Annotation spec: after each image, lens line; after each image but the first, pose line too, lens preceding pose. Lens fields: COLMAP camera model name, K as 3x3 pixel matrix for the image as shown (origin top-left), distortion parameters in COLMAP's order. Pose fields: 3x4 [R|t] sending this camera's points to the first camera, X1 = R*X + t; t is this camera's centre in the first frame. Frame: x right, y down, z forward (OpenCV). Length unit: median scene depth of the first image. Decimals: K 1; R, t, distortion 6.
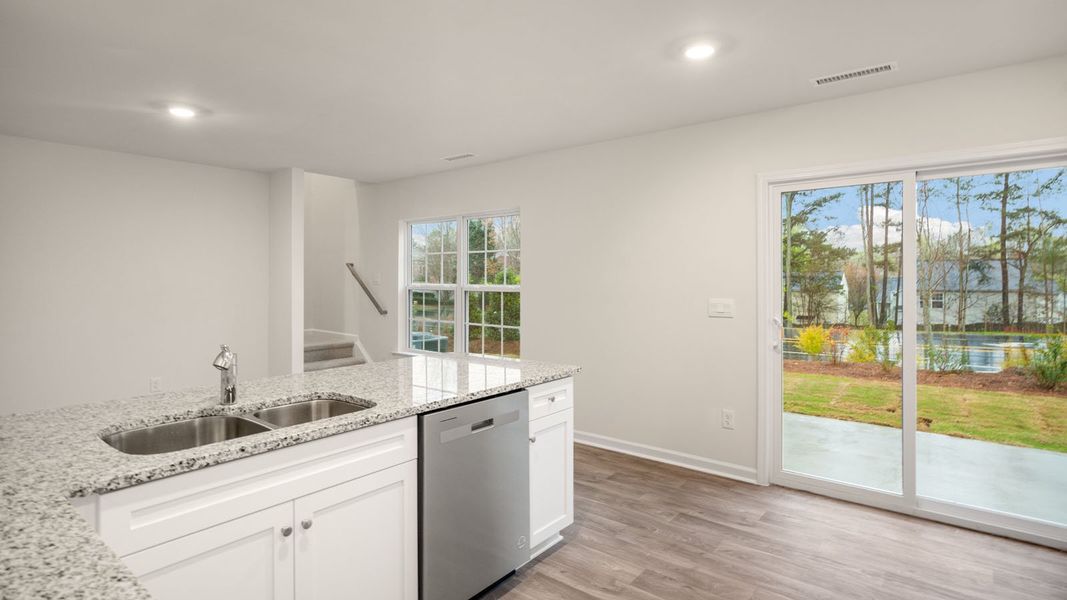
lens RADIAL K [[525.1, 0, 529.3], [0, 525.1, 284.6], [0, 0, 1]] dist [-0.000181, 0.000324]
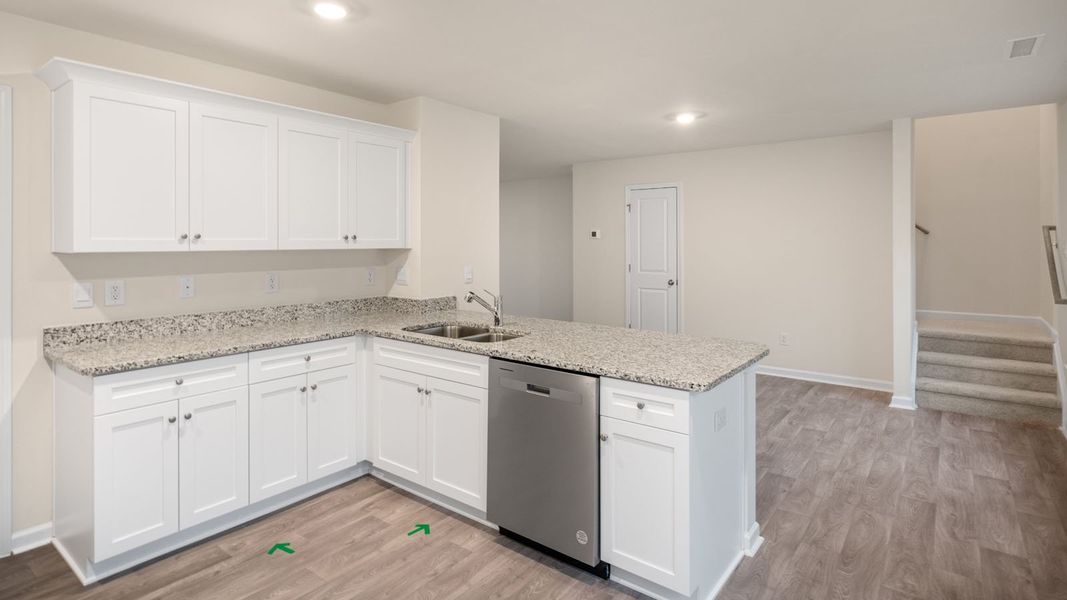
lens RADIAL K [[547.8, 0, 533.3], [0, 547.8, 243.5], [0, 0, 1]] dist [0.004523, 0.000756]
pose [[0.019863, 0.003885, -0.999795, 0.877456], [-0.010468, 0.999938, 0.003678, -0.031288], [0.999748, 0.010392, 0.019903, 0.816057]]
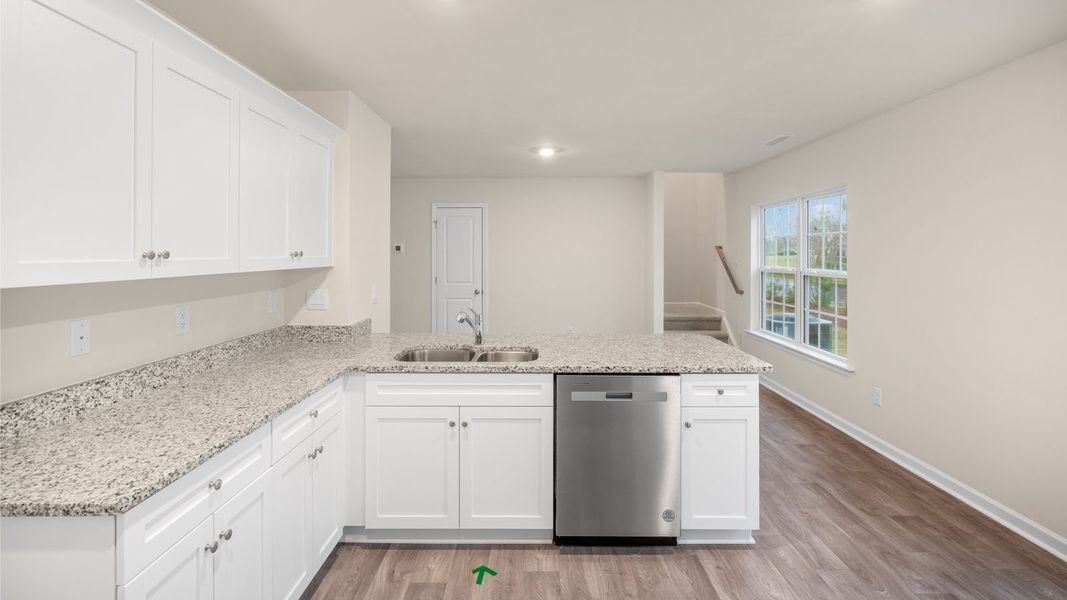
lens RADIAL K [[487.6, 0, 540.2], [0, 487.6, 251.0], [0, 0, 1]] dist [0.000447, 0.000438]
pose [[0.631168, -0.002610, -0.775642, 0.549216], [-0.009472, 0.999894, -0.011072, -0.037124], [0.775589, 0.014335, 0.631076, 0.141371]]
